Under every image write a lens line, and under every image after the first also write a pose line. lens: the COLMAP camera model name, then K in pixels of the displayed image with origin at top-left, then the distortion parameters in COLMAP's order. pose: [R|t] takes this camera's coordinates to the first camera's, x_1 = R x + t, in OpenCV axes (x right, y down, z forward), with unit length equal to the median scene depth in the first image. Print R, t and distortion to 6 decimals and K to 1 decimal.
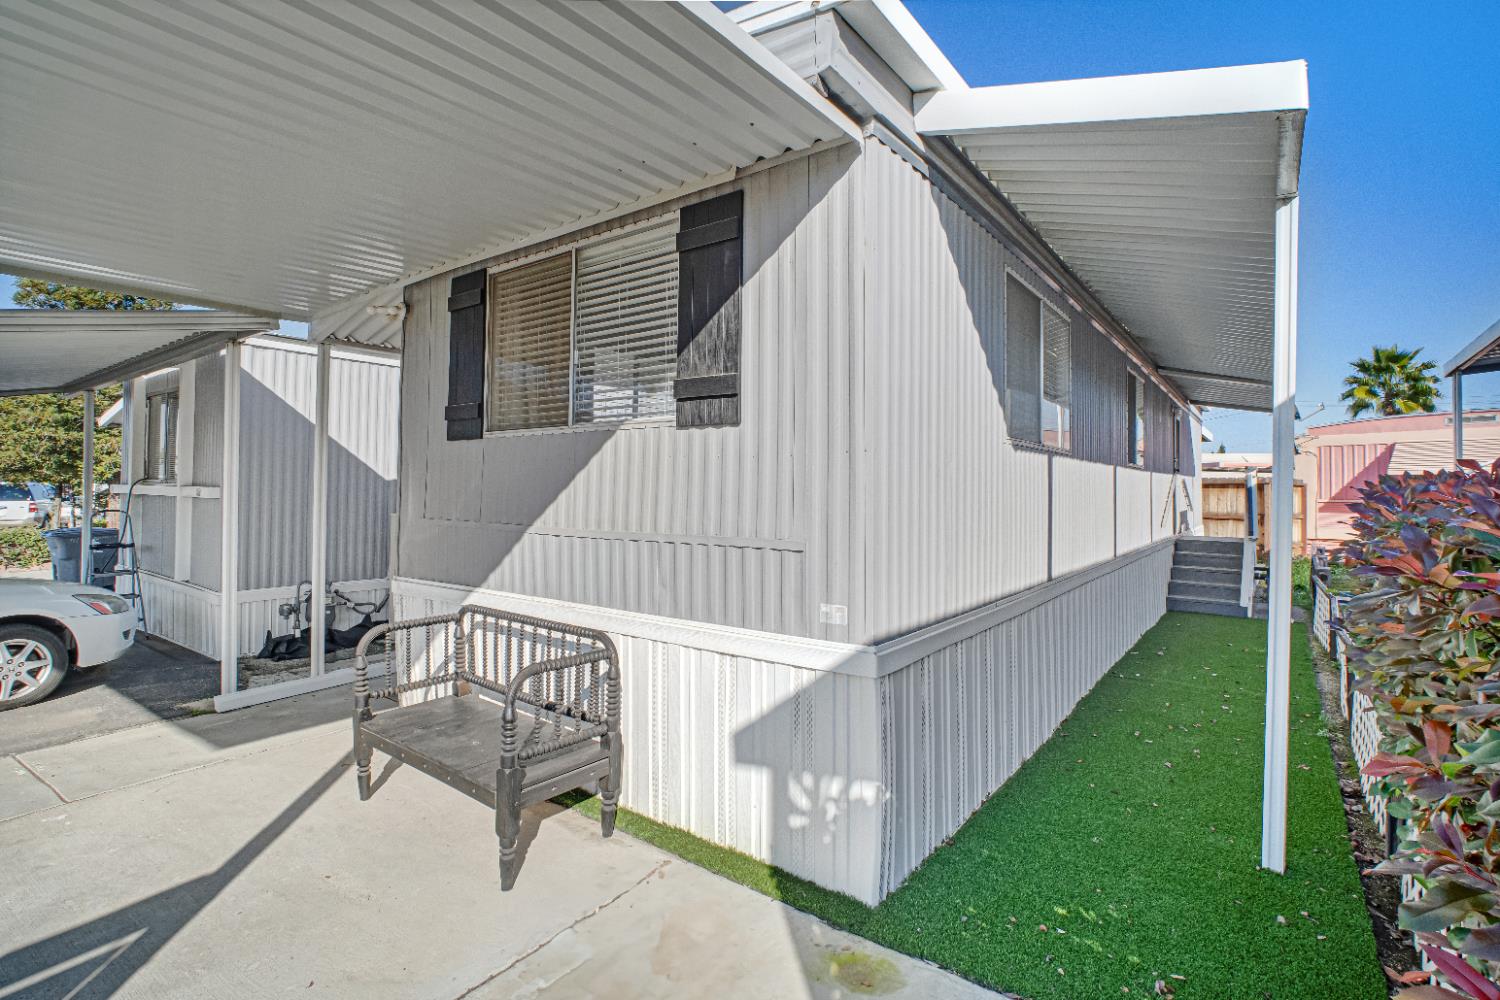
lens RADIAL K [[719.4, 0, 750.8], [0, 719.4, 471.1], [0, 0, 1]] dist [-0.017253, 0.000676]
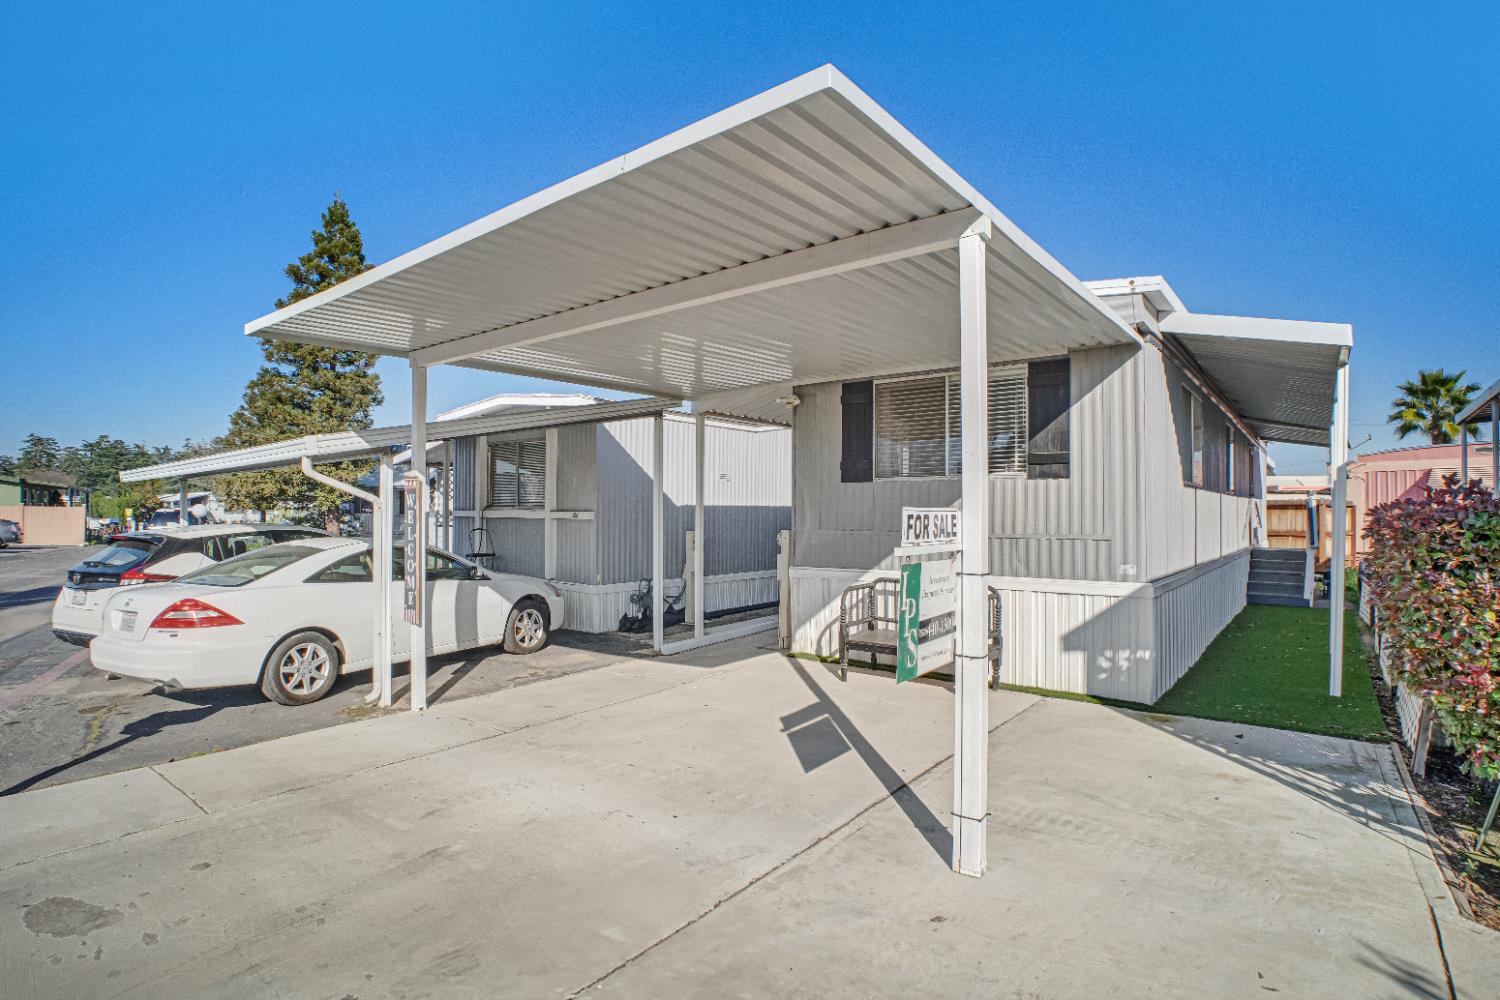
lens RADIAL K [[748.1, 0, 770.7], [0, 748.1, 501.6], [0, 0, 1]] dist [-0.029940, 0.000912]
pose [[0.999927, -0.005418, -0.010822, -0.480812], [0.005528, 0.999933, 0.010151, -0.014380], [0.010766, -0.010211, 0.999890, -0.624343]]
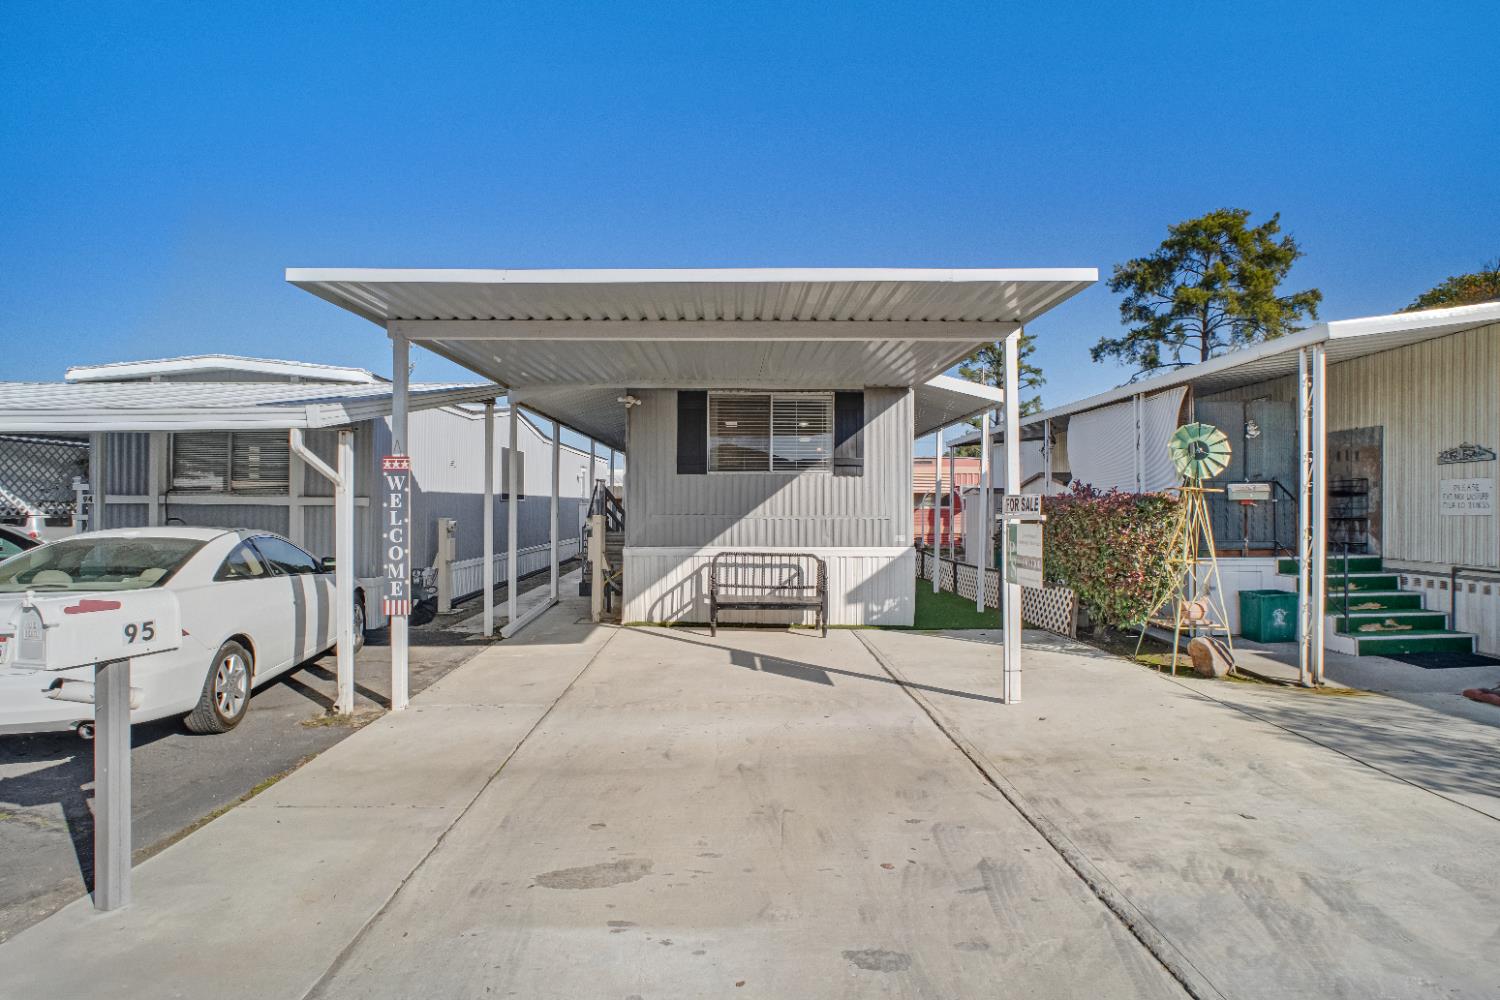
lens RADIAL K [[728.6, 0, 750.0], [0, 728.6, 500.0], [0, 0, 1]] dist [0.000639, 0.000747]
pose [[0.803180, 0.000257, 0.595736, -1.229943], [-0.011935, 0.999806, 0.015660, -0.005805], [-0.595616, -0.019688, 0.803028, -0.617925]]
